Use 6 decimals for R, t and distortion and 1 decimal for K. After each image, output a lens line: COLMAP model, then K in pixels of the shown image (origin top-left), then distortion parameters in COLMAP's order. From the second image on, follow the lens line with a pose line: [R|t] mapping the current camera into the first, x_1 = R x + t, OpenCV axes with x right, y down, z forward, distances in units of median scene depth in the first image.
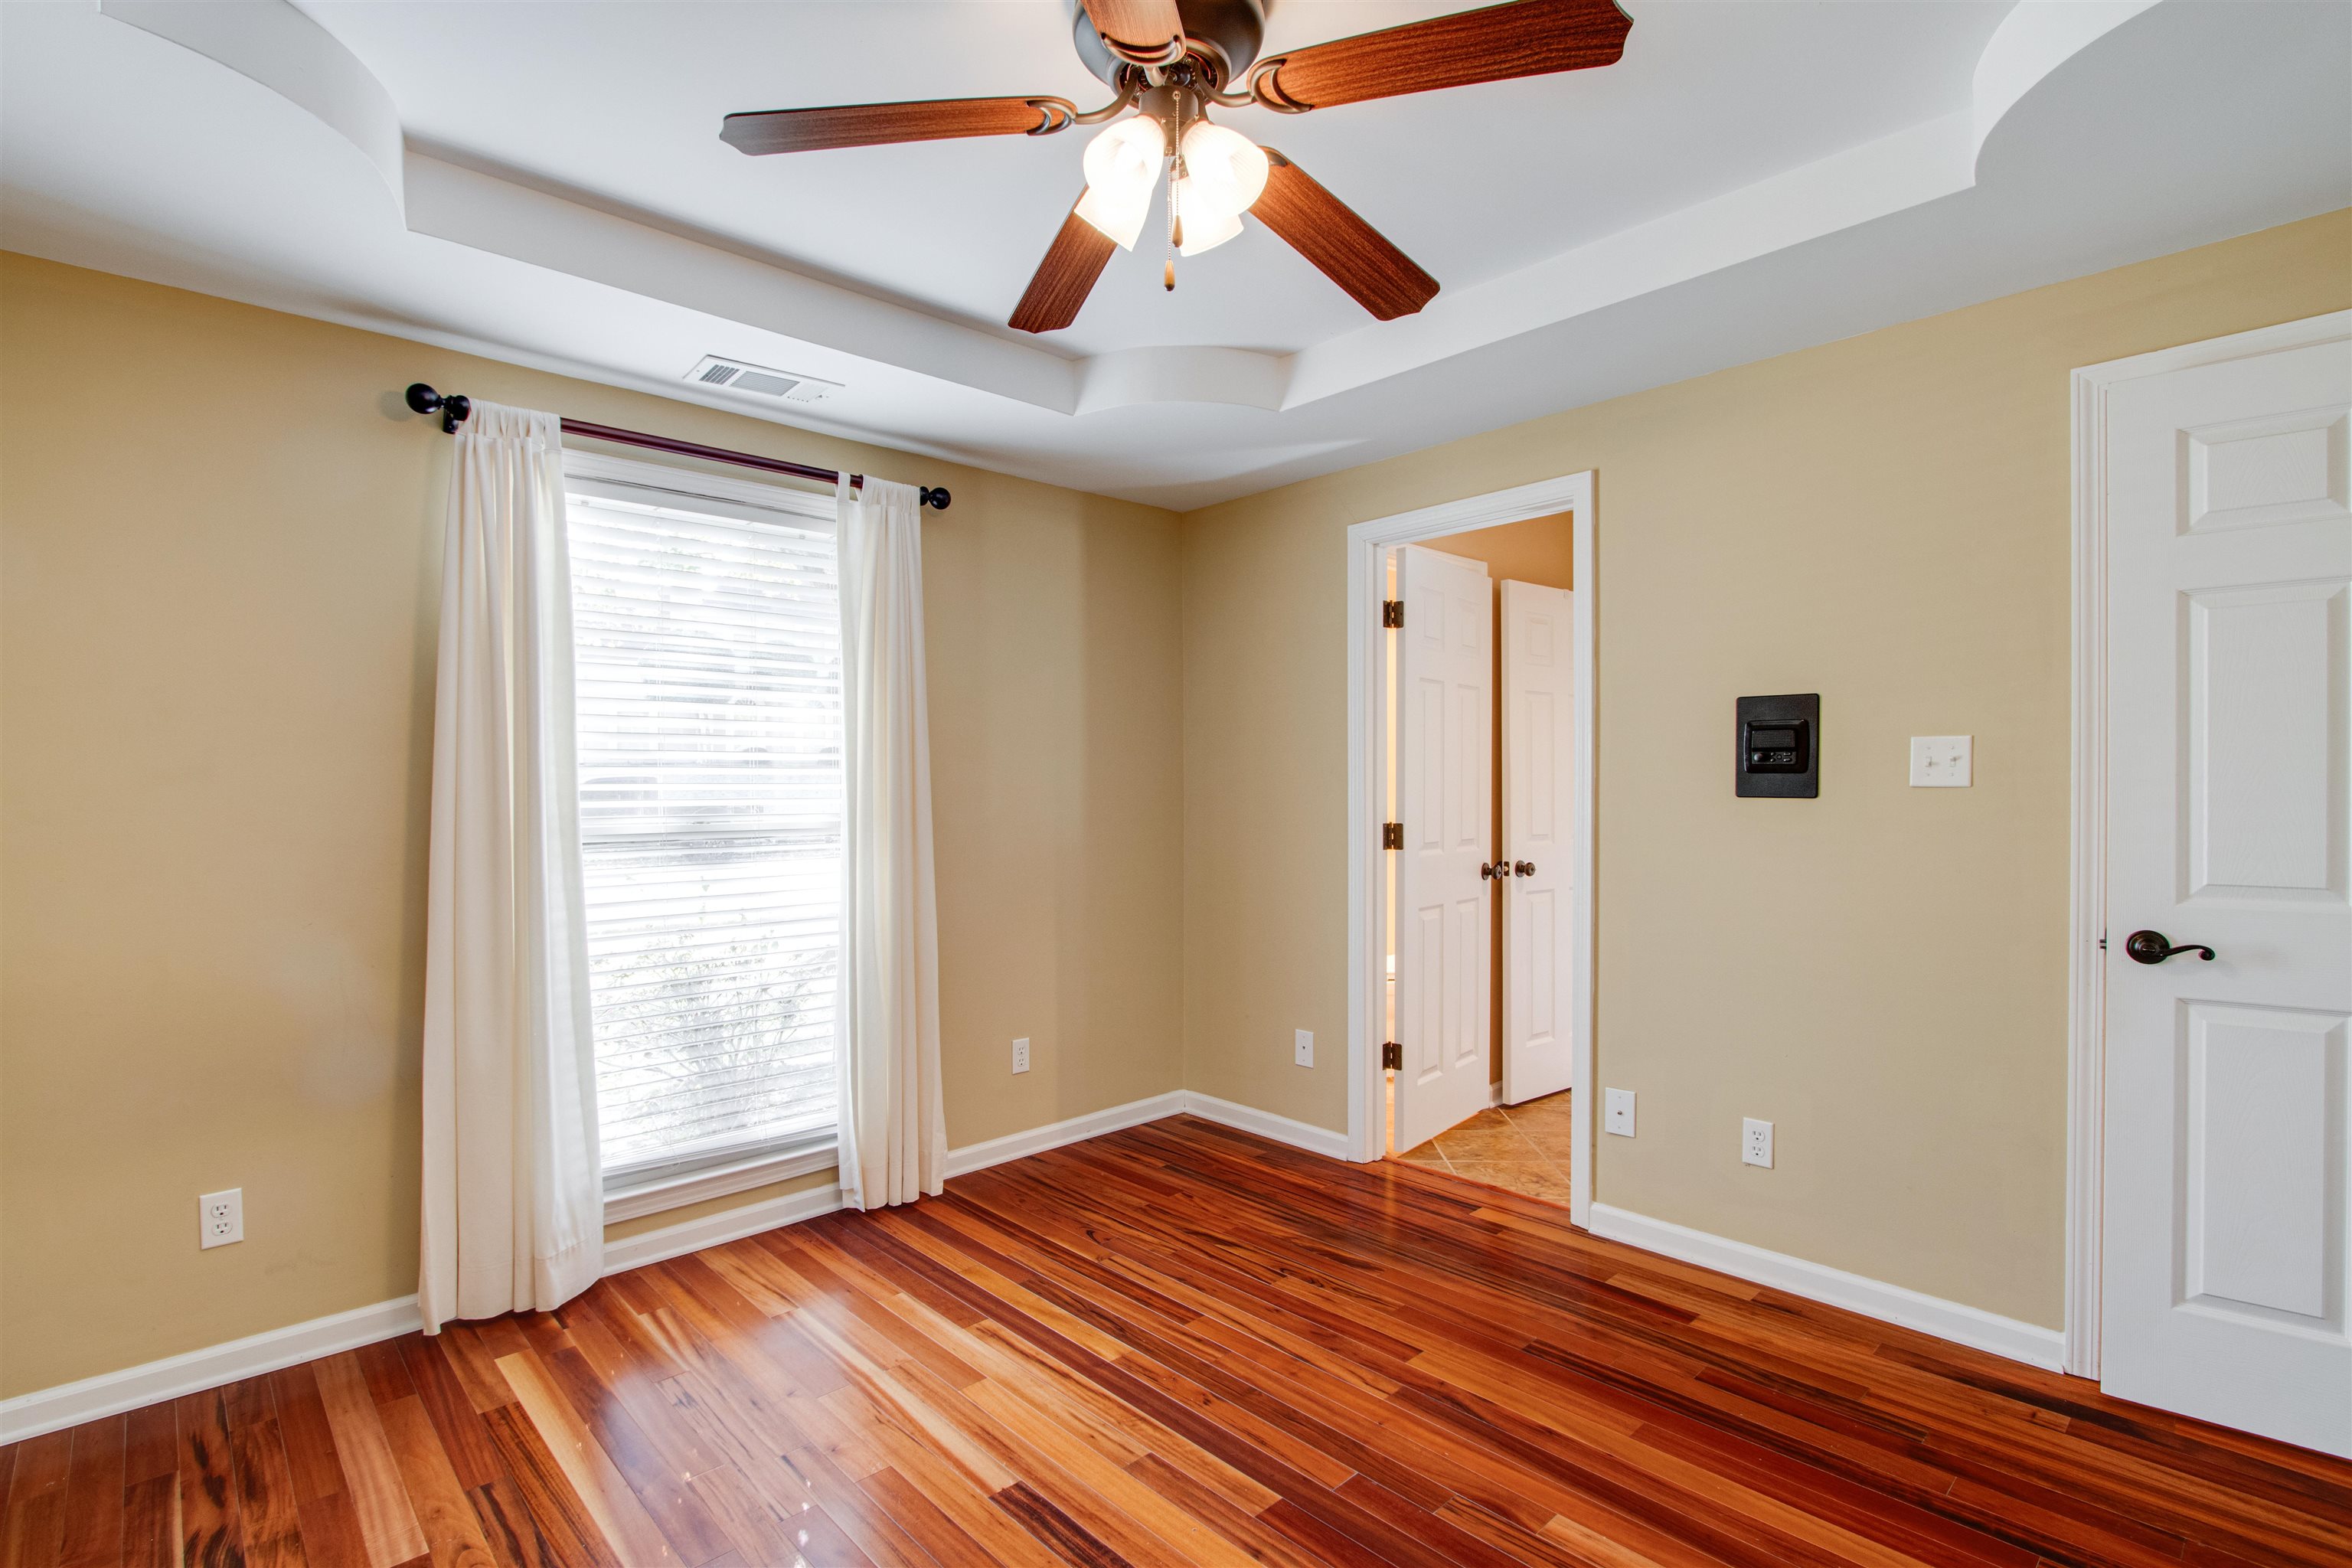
lens RADIAL K [[1097.5, 0, 1161.7], [0, 1097.5, 798.3], [0, 0, 1]] dist [-0.018786, 0.002078]
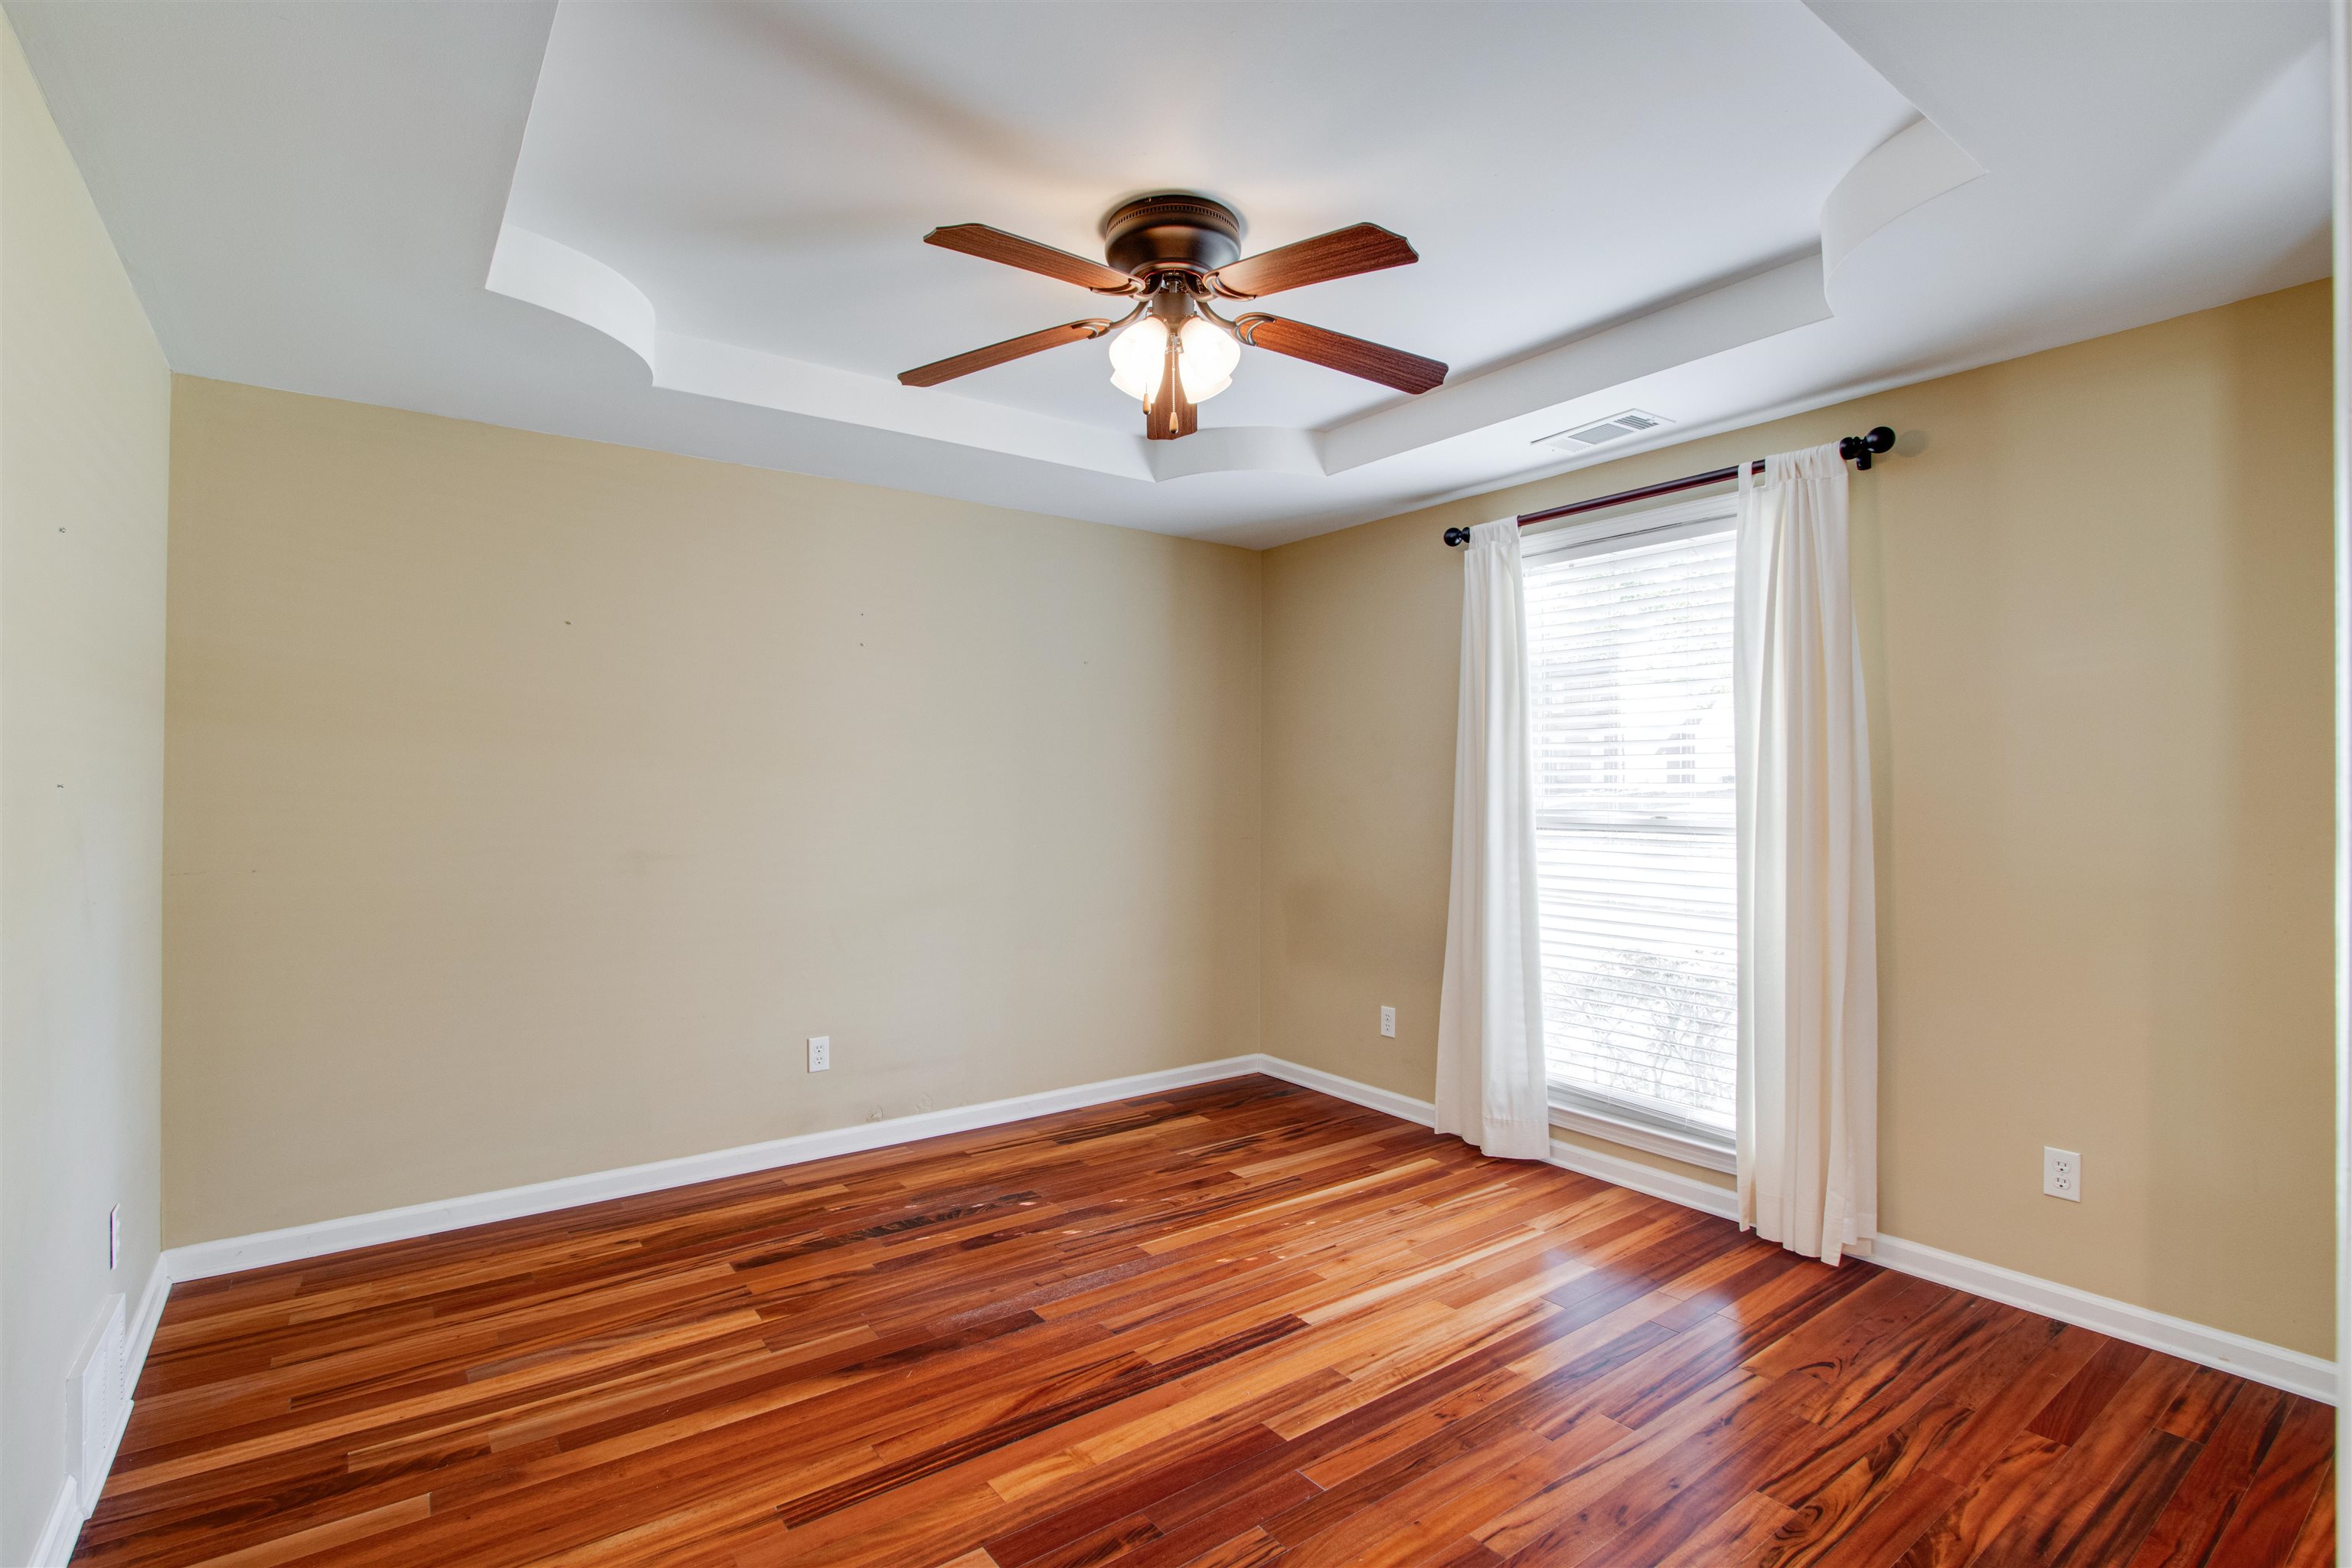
lens RADIAL K [[1097.5, 0, 1159.7], [0, 1097.5, 774.8], [0, 0, 1]] dist [-0.018786, 0.002078]
pose [[-0.111951, -0.004352, -0.993704, 0.836708], [-0.012364, 0.999919, -0.002986, -0.013087], [0.993637, 0.011952, -0.111996, 0.681990]]
